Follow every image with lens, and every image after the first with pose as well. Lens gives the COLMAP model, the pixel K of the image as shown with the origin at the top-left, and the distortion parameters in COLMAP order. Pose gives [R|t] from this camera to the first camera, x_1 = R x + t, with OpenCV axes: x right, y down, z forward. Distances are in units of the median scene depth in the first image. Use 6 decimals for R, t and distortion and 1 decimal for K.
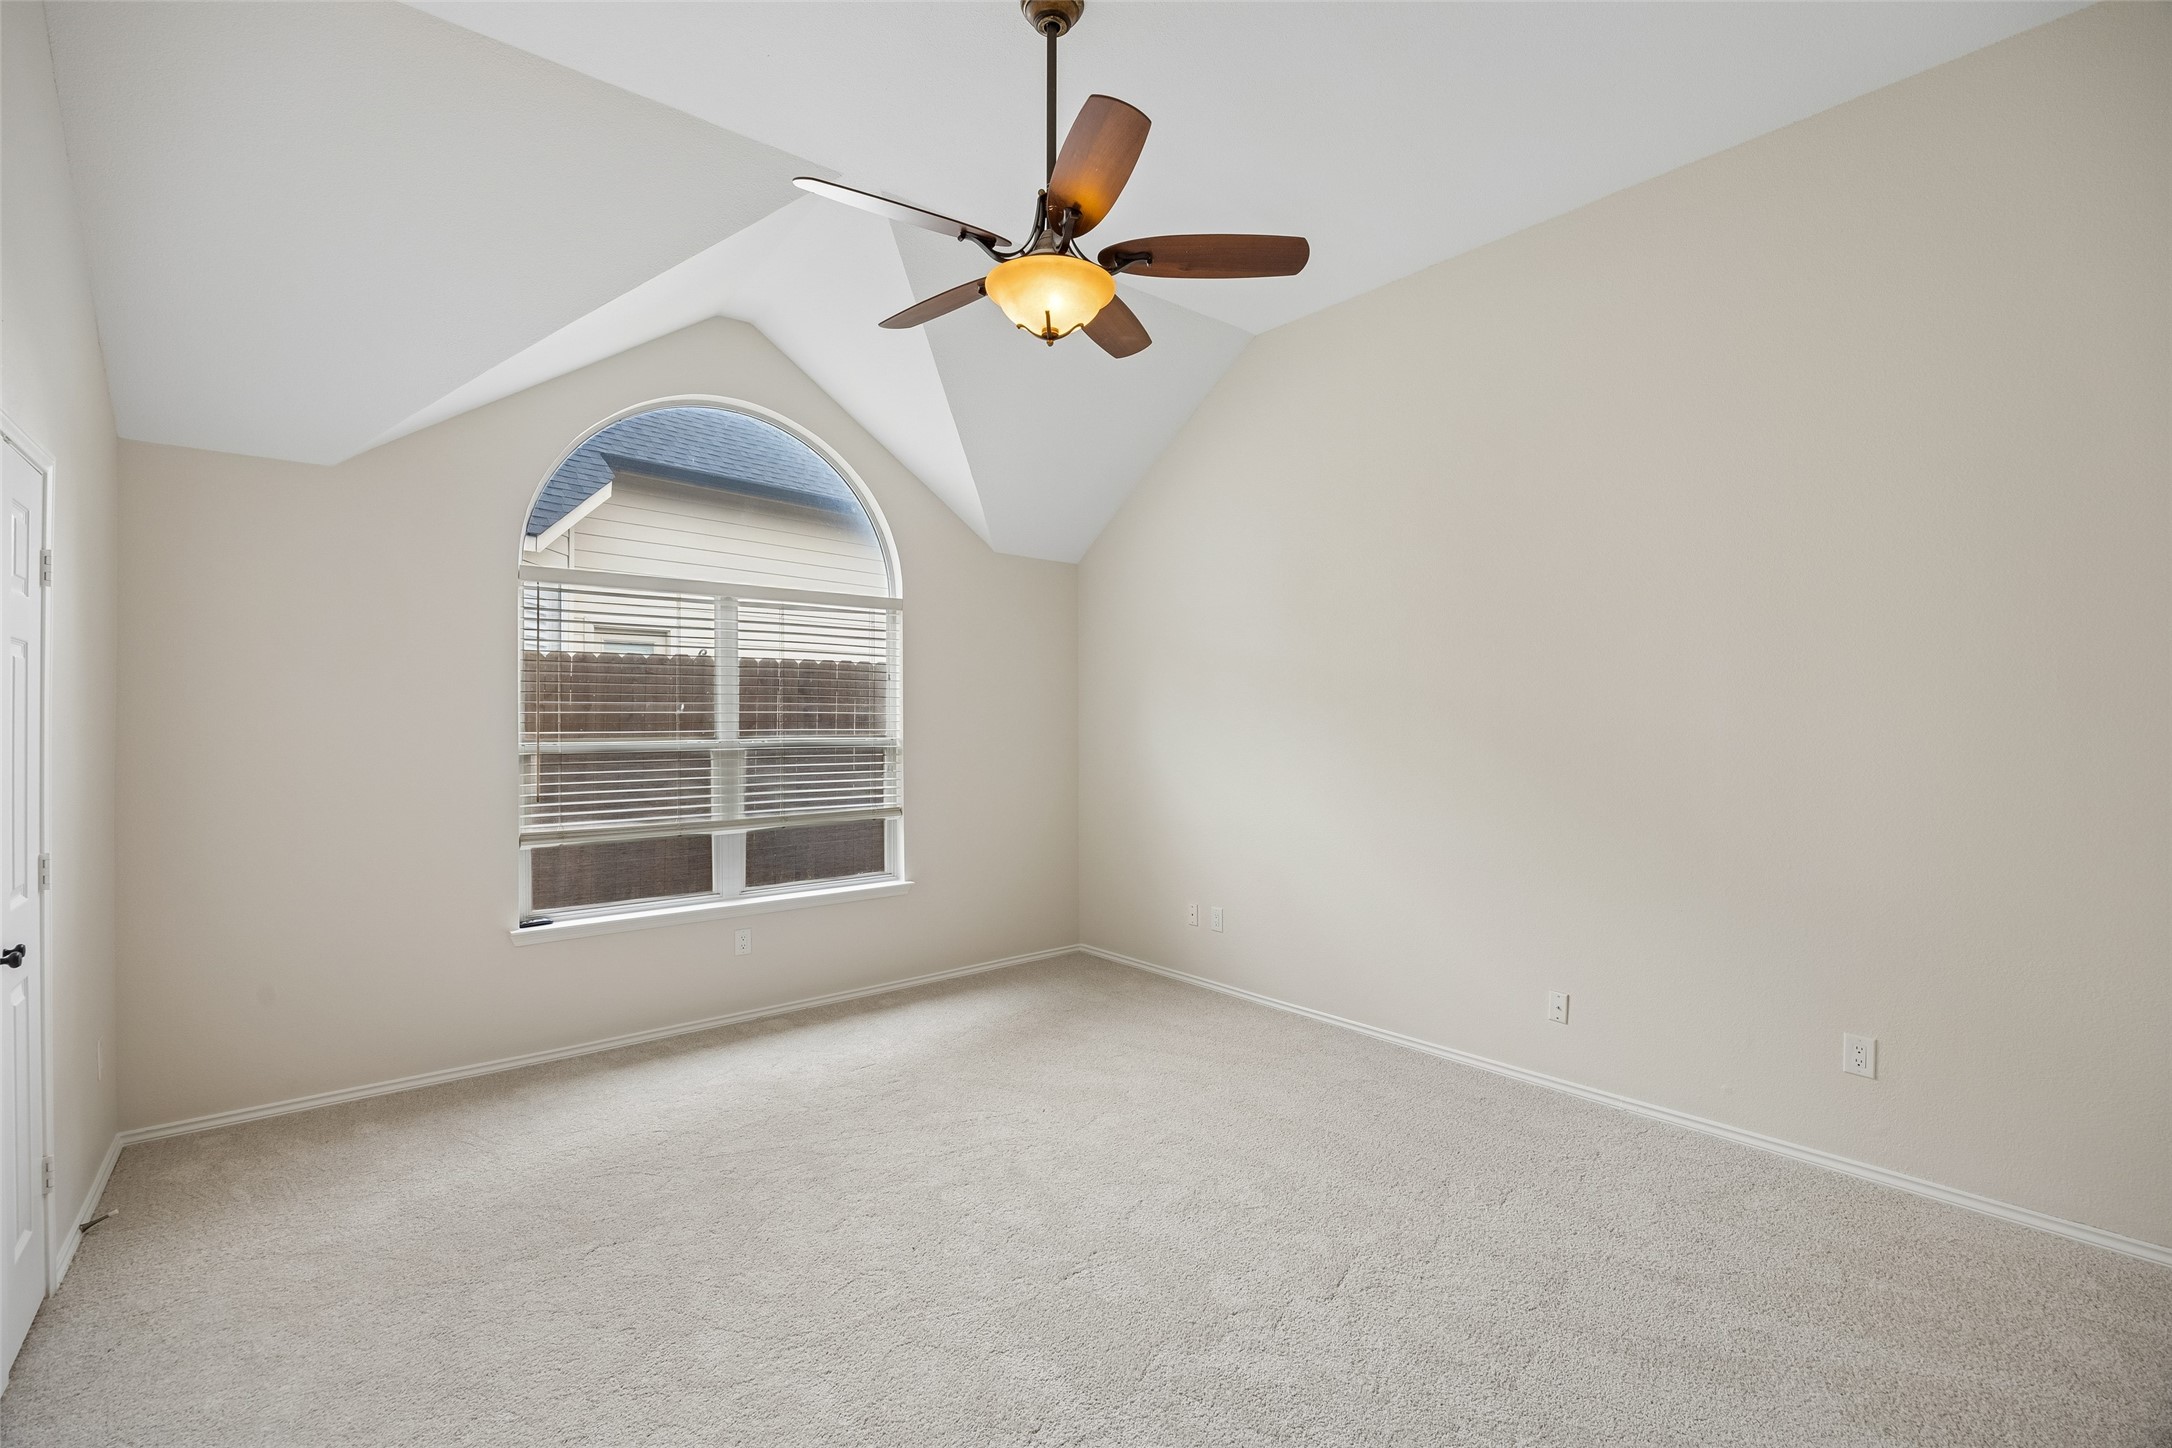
lens RADIAL K [[952.4, 0, 1096.6], [0, 952.4, 717.2], [0, 0, 1]] dist [-0.011971, 0.000025]
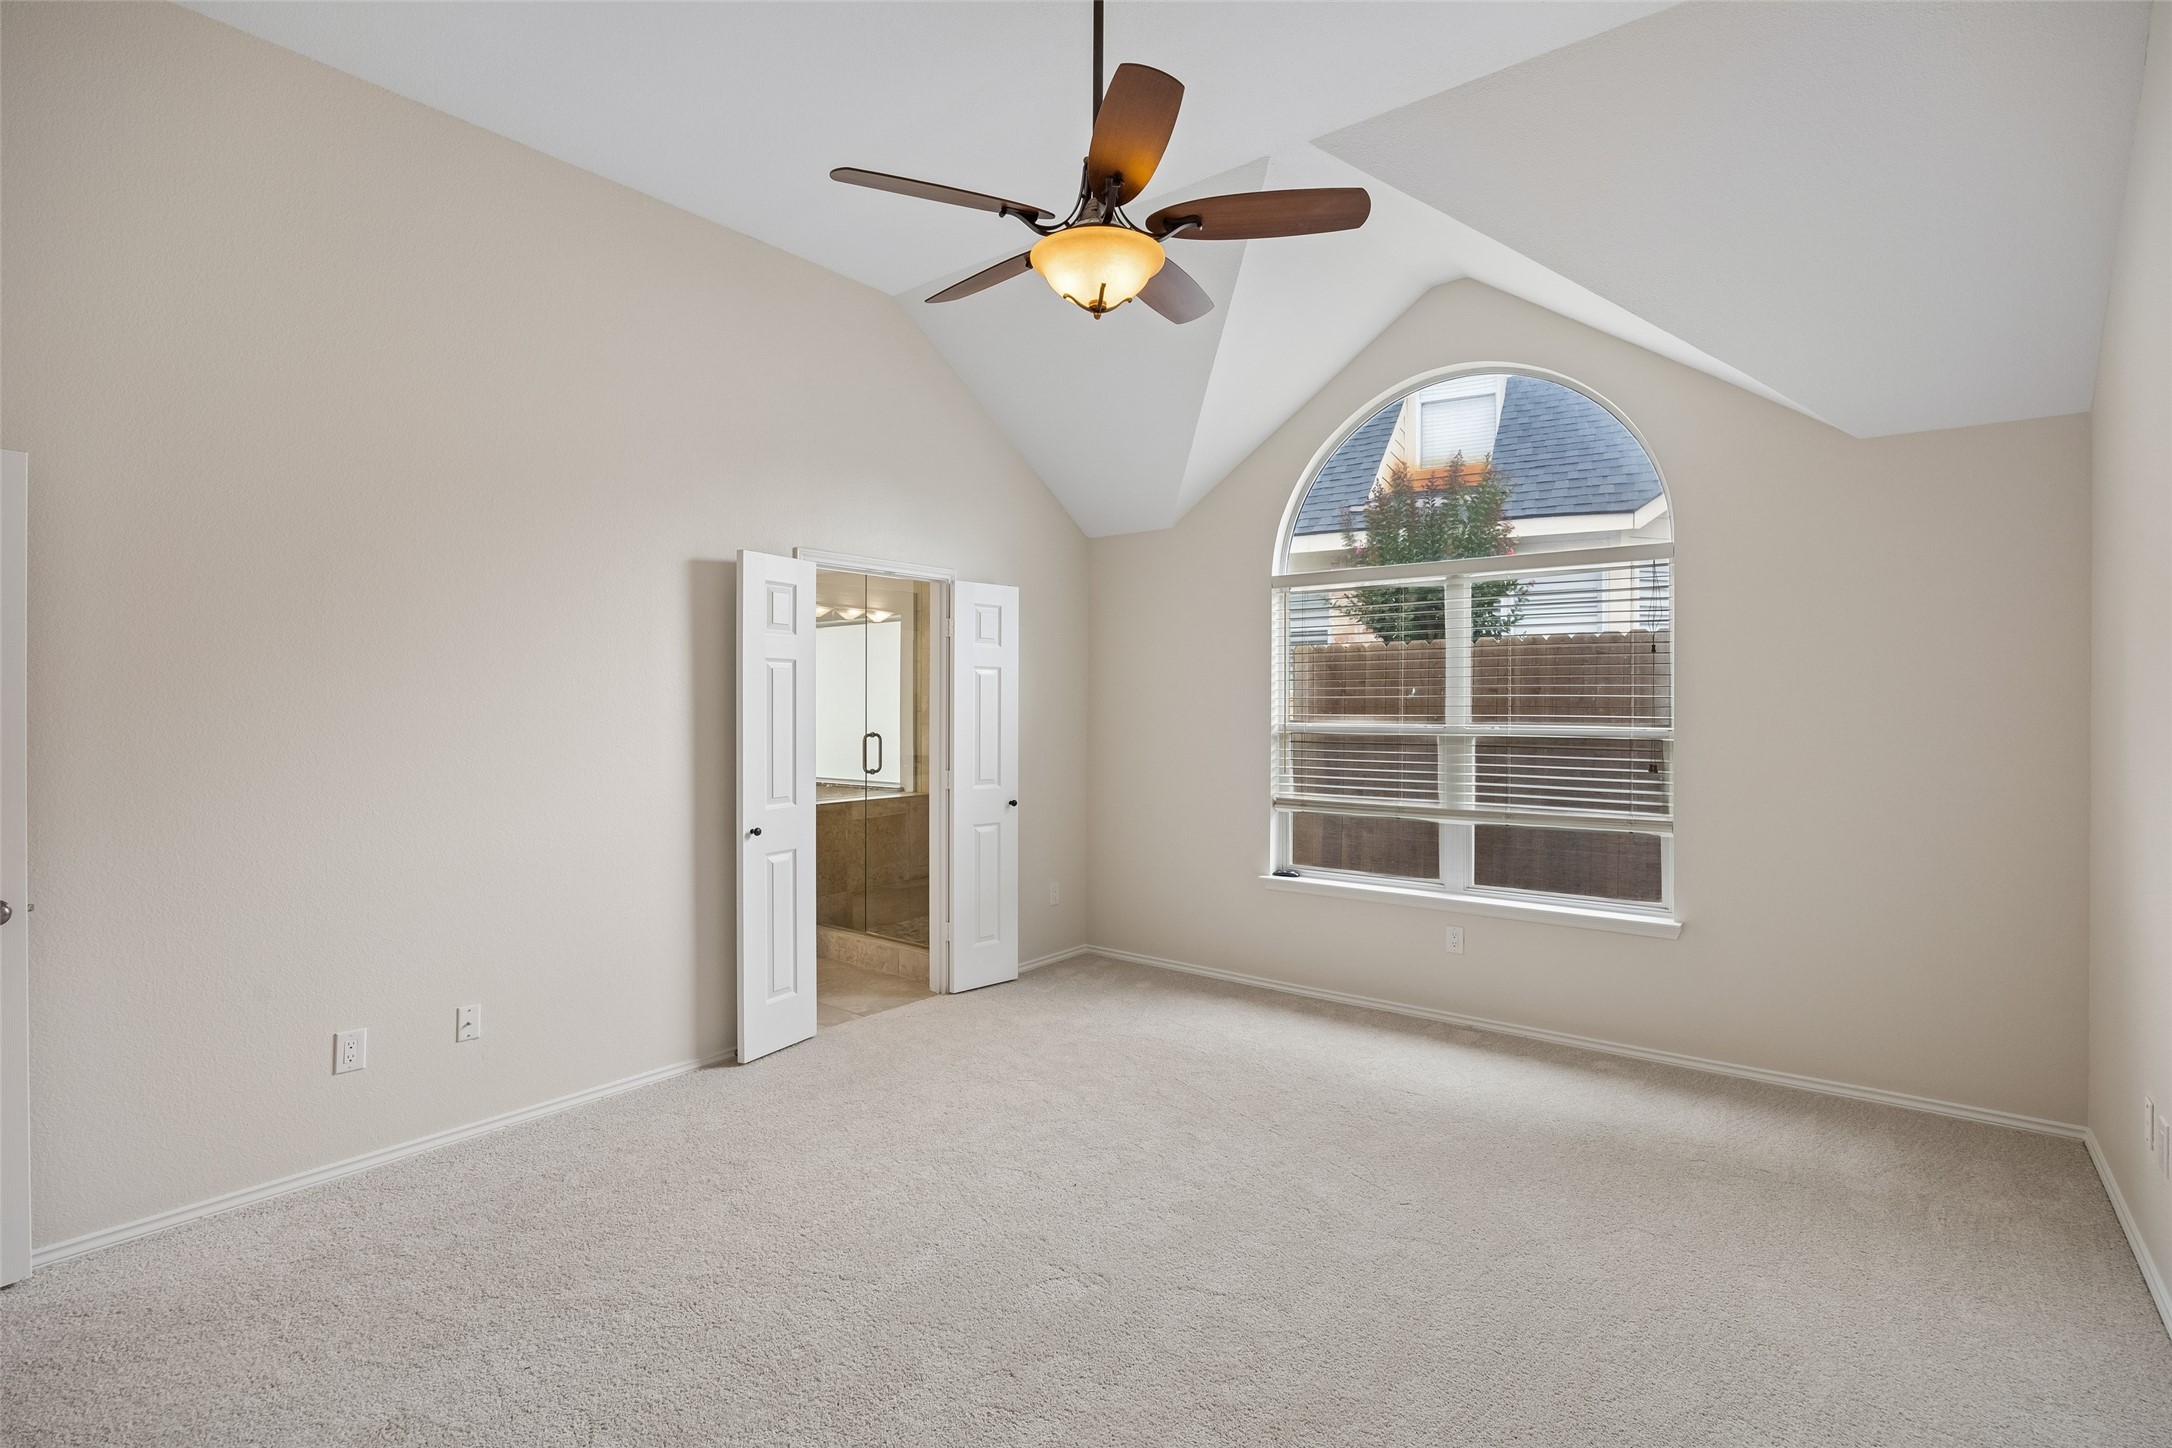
lens RADIAL K [[1013.5, 0, 1084.8], [0, 1013.5, 707.1], [0, 0, 1]] dist [-0.003406, -0.000412]
pose [[0.201636, 0.006661, -0.979438, 0.523747], [0.002521, 0.999970, 0.007320, -0.002655], [0.979457, -0.003945, 0.201613, 0.426309]]
